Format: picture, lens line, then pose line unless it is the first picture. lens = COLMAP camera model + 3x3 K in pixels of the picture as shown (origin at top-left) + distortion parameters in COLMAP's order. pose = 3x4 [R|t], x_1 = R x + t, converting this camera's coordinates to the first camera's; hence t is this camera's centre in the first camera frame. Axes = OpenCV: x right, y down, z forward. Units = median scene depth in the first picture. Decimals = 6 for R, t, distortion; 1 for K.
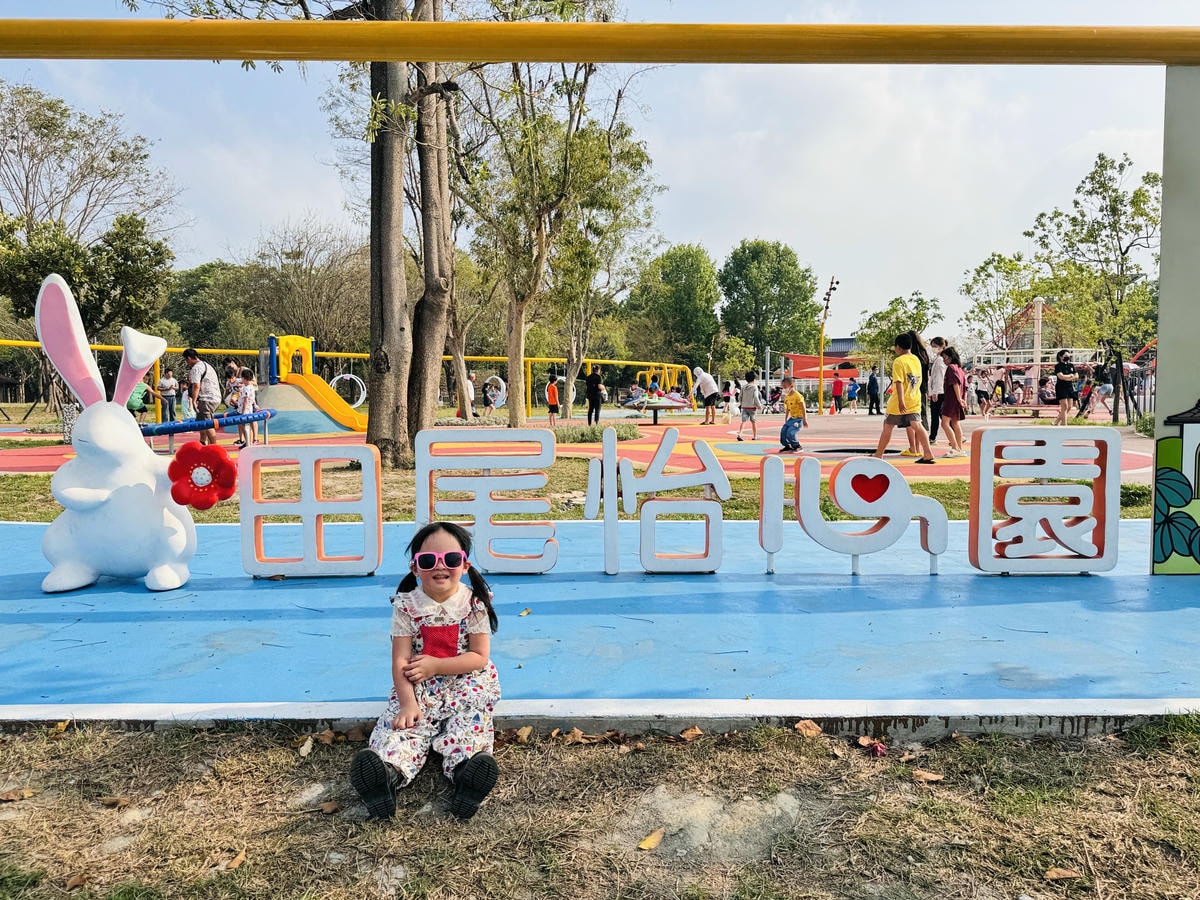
lens RADIAL K [[841.1, 0, 600.0], [0, 841.1, 450.0], [0, 0, 1]] dist [0.072128, 0.000629]
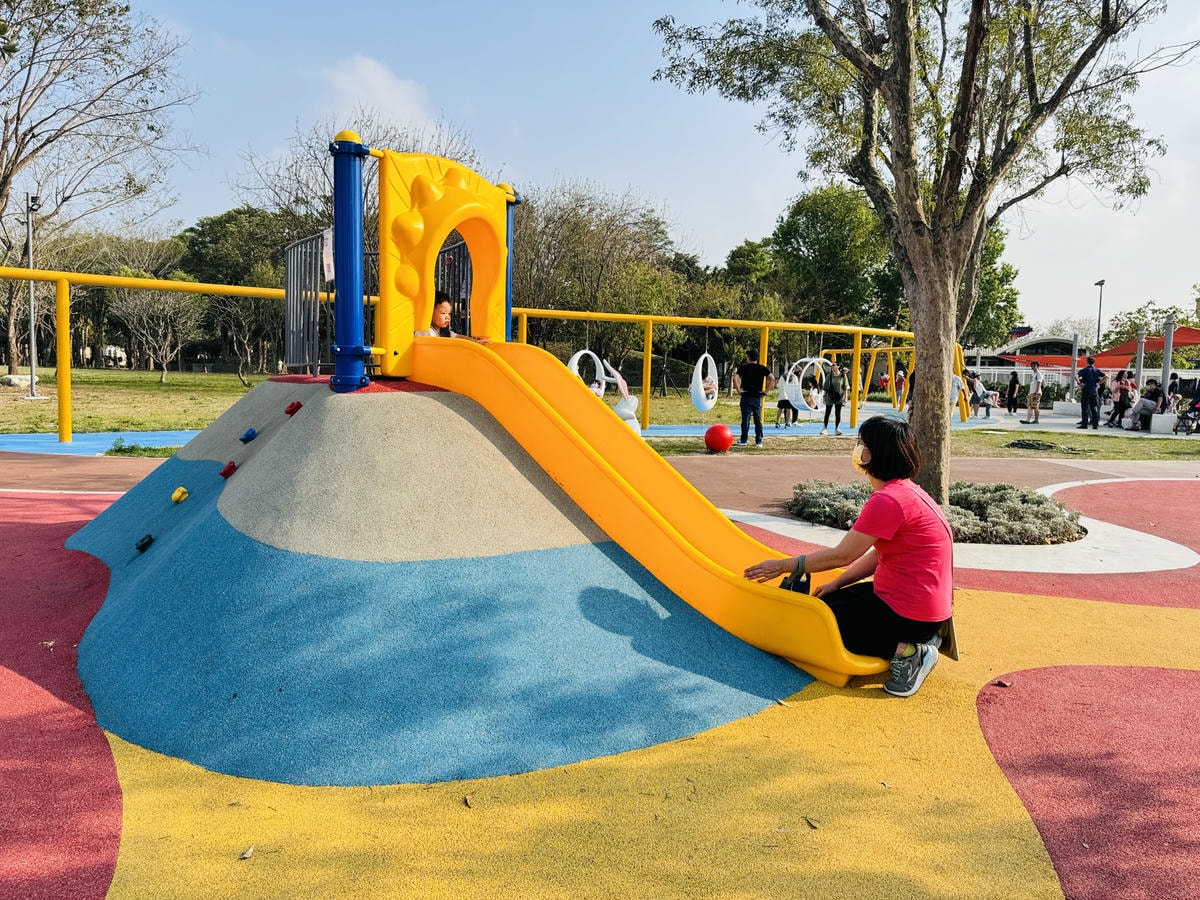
lens RADIAL K [[841.1, 0, 600.0], [0, 841.1, 450.0], [0, 0, 1]] dist [0.072128, 0.000629]
pose [[0.999056, 0.030495, -0.030936, -0.073484], [-0.029683, 0.999211, 0.026375, -0.016103], [0.031716, -0.025432, 0.999173, 0.185119]]
